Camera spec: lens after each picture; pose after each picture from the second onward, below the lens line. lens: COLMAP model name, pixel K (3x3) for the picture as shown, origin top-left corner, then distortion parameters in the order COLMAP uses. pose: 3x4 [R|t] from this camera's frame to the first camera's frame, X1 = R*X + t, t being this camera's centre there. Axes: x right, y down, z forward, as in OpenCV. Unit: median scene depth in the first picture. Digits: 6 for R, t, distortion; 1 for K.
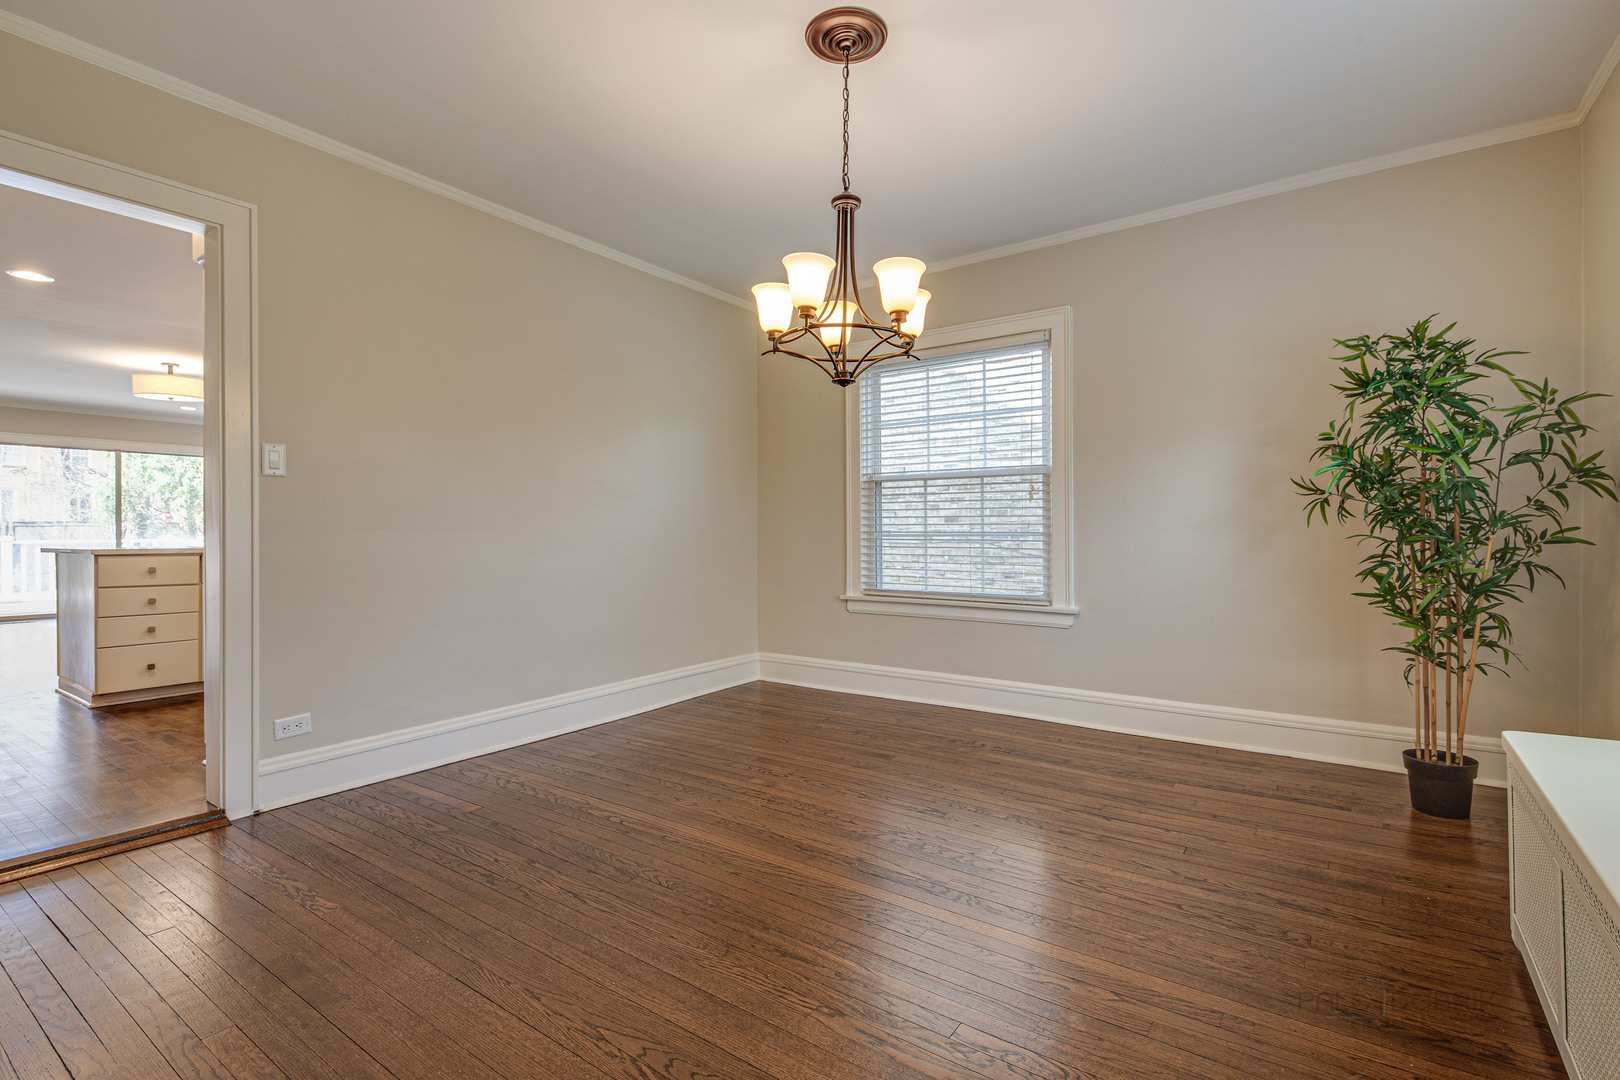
lens RADIAL K [[761.6, 0, 810.0], [0, 761.6, 540.0], [0, 0, 1]] dist [0.010533, -0.000400]
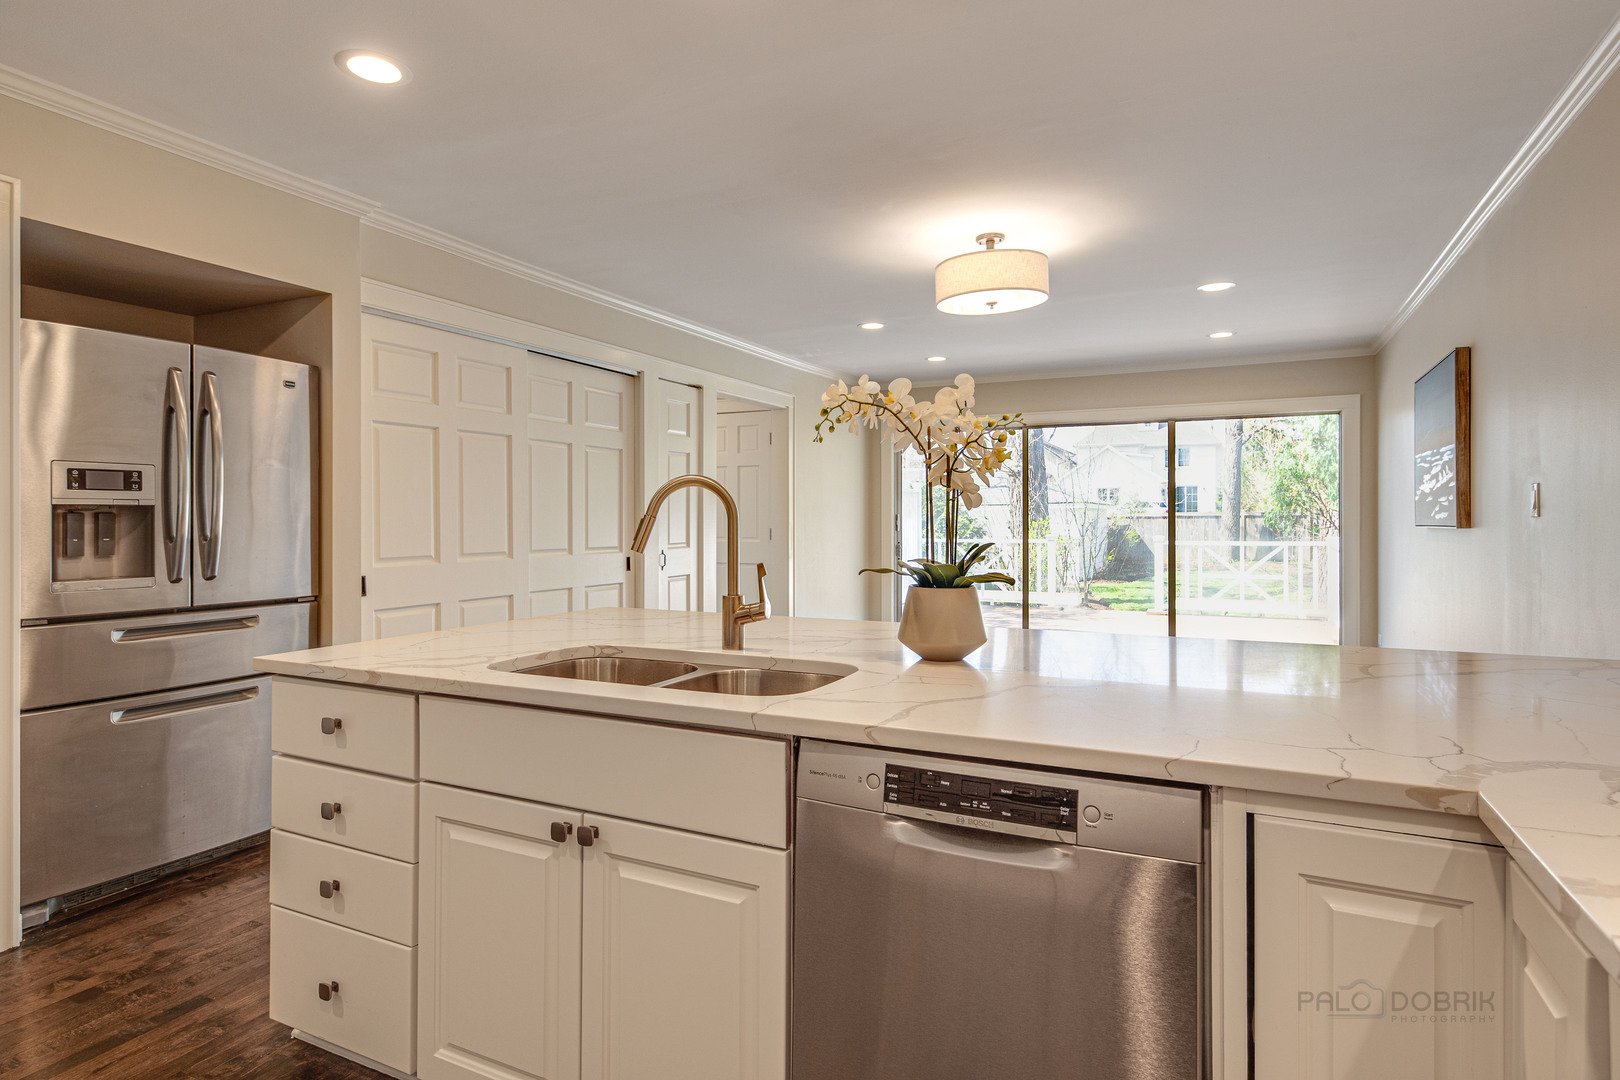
lens RADIAL K [[861.1, 0, 811.9], [0, 861.1, 515.8], [0, 0, 1]] dist [0.003920, 0.000457]
pose [[0.164525, 0.000925, -0.986372, -0.285902], [-0.005572, 0.999984, 0.000009, -0.041464], [0.986357, 0.005495, 0.164528, 0.791746]]
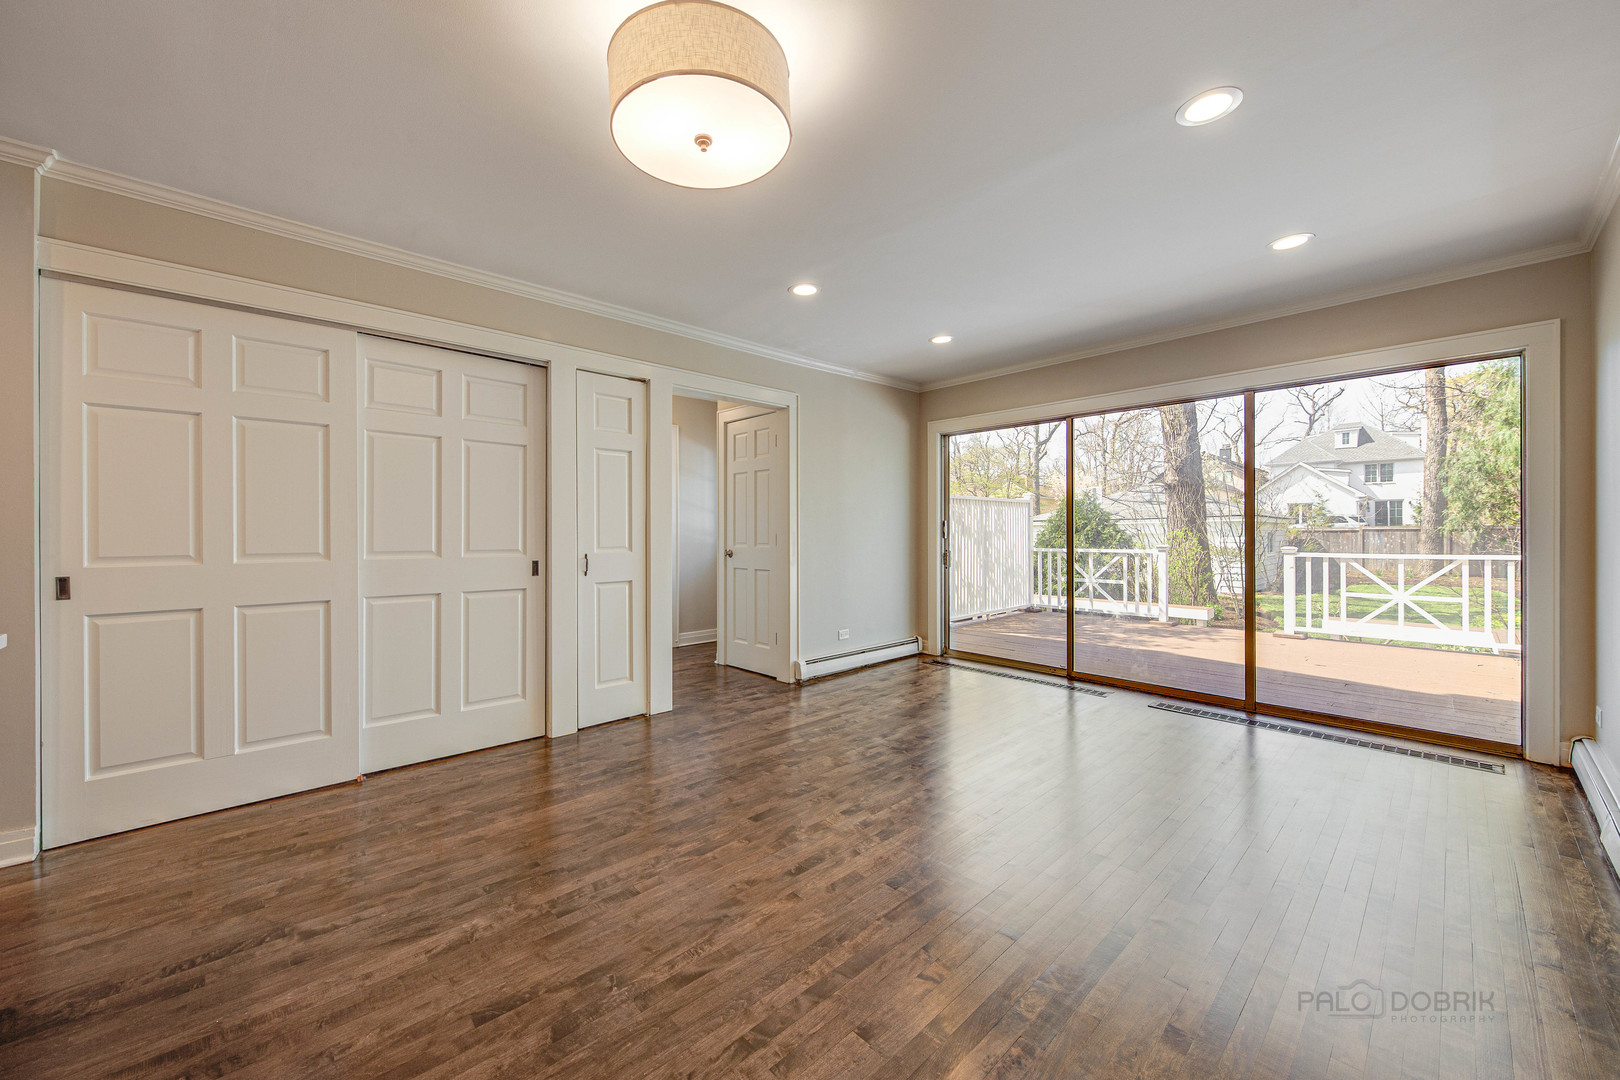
lens RADIAL K [[621.3, 0, 865.5], [0, 621.3, 536.6], [0, 0, 1]] dist [0.017828, -0.013882]
pose [[-0.151507, 0.007953, -0.988424, -0.633201], [-0.006564, 0.999937, 0.009052, -0.029292], [0.988434, 0.007860, -0.151445, 1.141368]]
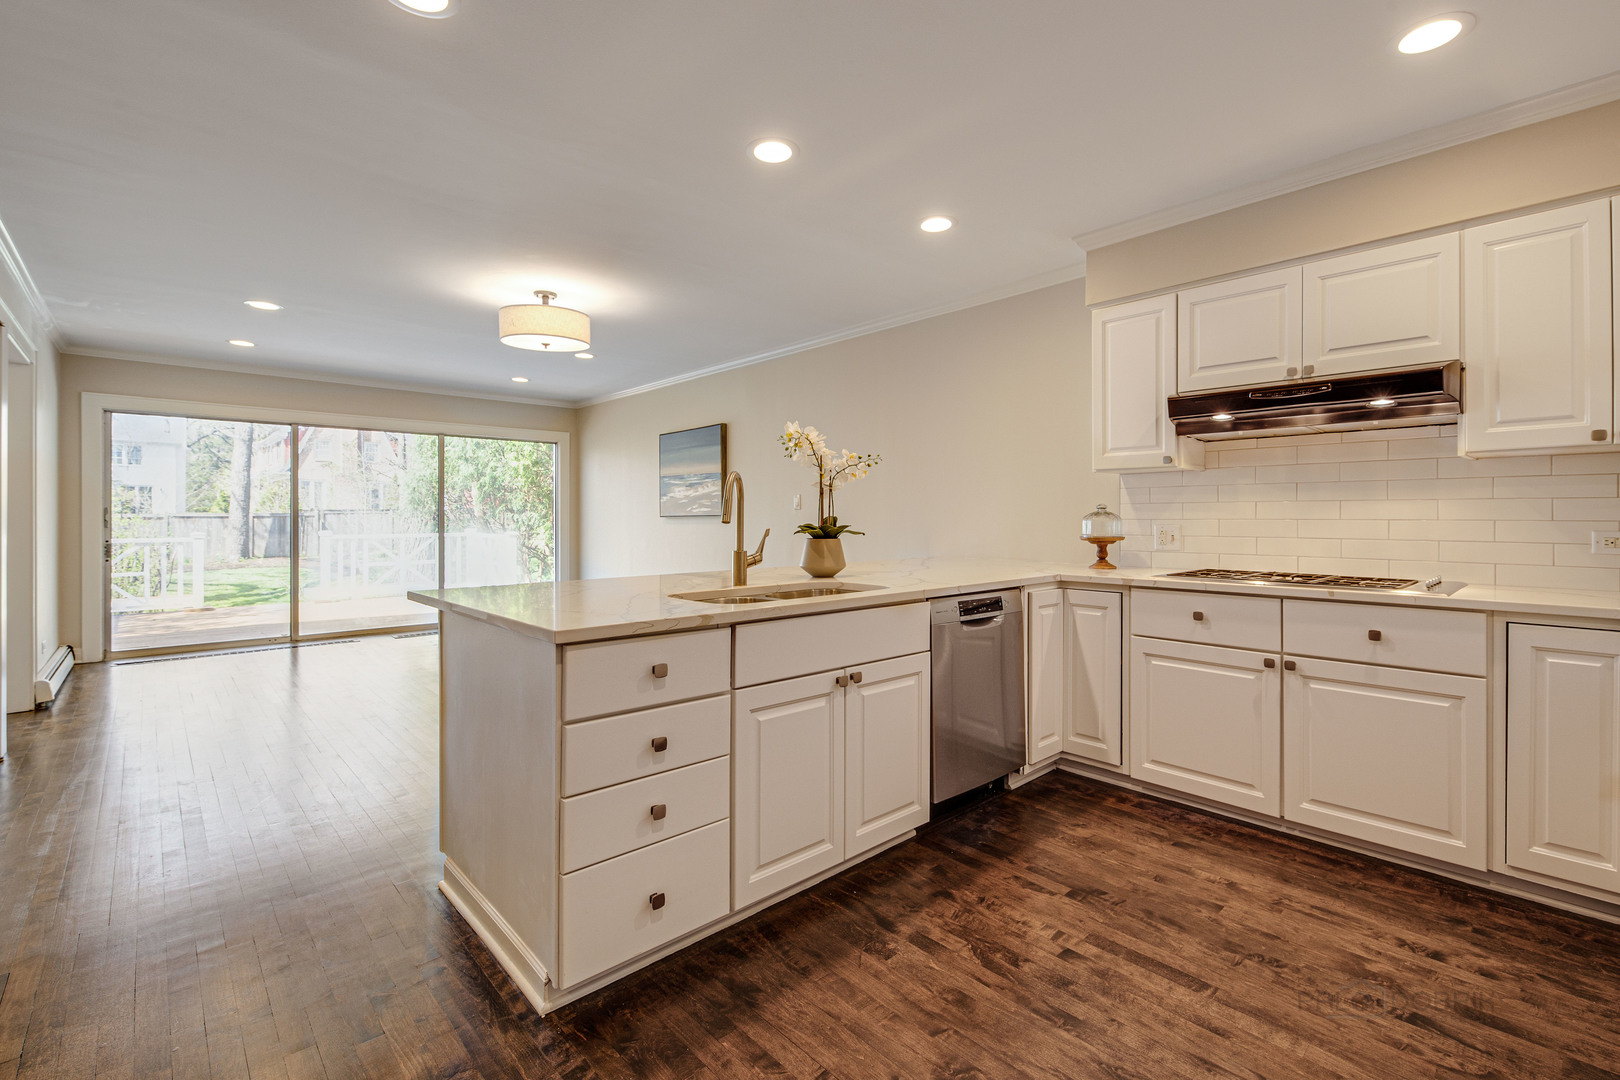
lens RADIAL K [[718.4, 0, 817.5], [0, 718.4, 521.0], [0, 0, 1]] dist [0.009826, -0.000339]
pose [[0.980025, 0.003155, -0.198849, -0.475322], [-0.003704, 0.999990, -0.002388, -0.028355], [0.198840, 0.003077, 0.980027, 0.431948]]
